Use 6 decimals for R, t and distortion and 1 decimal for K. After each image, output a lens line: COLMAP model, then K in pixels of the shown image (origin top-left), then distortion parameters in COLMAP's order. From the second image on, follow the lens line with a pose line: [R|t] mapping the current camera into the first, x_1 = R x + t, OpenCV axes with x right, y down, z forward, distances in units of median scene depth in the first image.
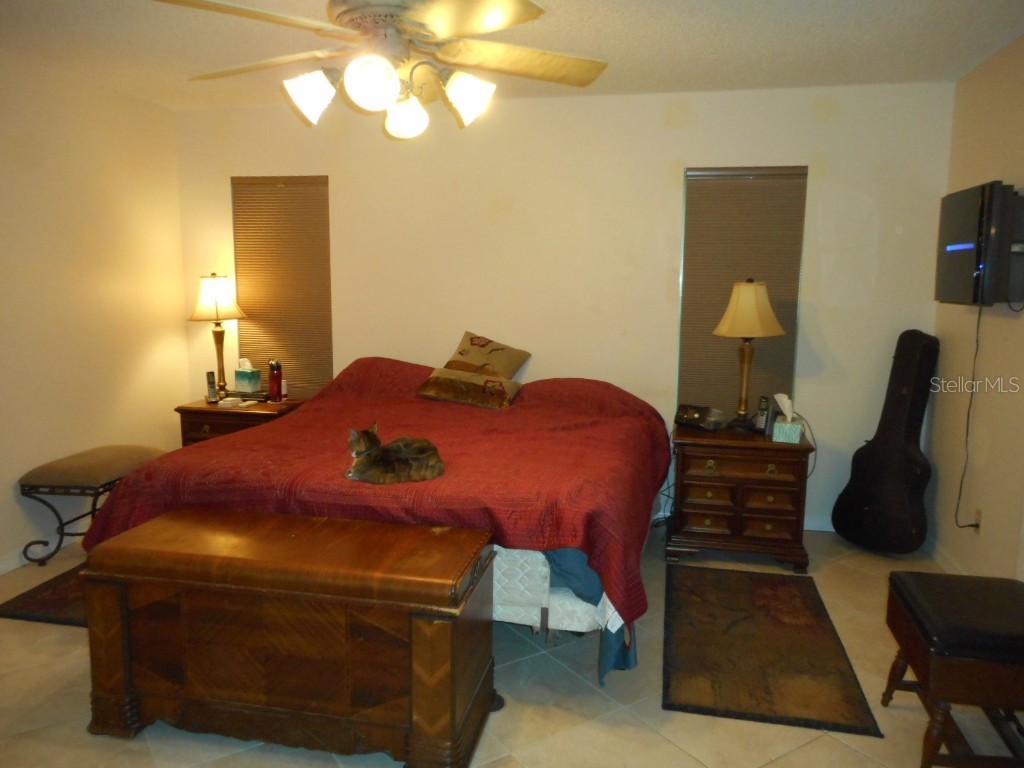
lens RADIAL K [[769.0, 0, 512.0], [0, 769.0, 384.0], [0, 0, 1]] dist [-0.000199, -0.006936]
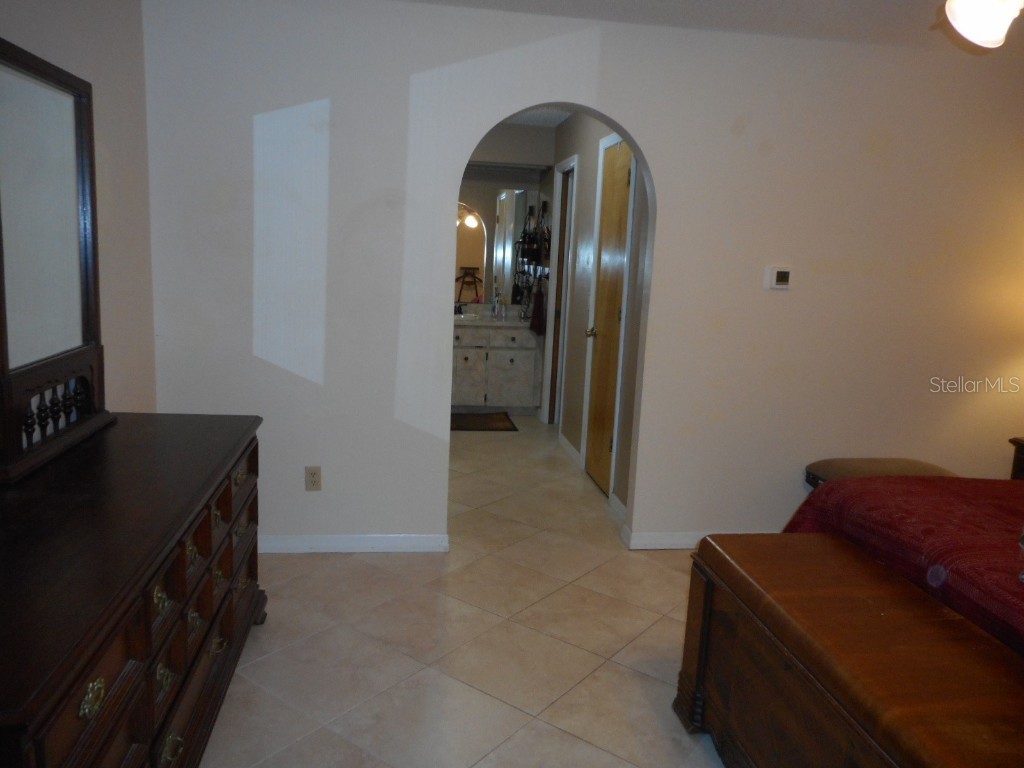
lens RADIAL K [[769.0, 0, 512.0], [0, 769.0, 384.0], [0, 0, 1]] dist [-0.000199, -0.006936]
pose [[0.342719, 0.165343, -0.924773, 0.213244], [-0.177232, 0.978093, 0.109195, -0.034651], [0.922569, 0.126477, 0.364515, 0.324779]]
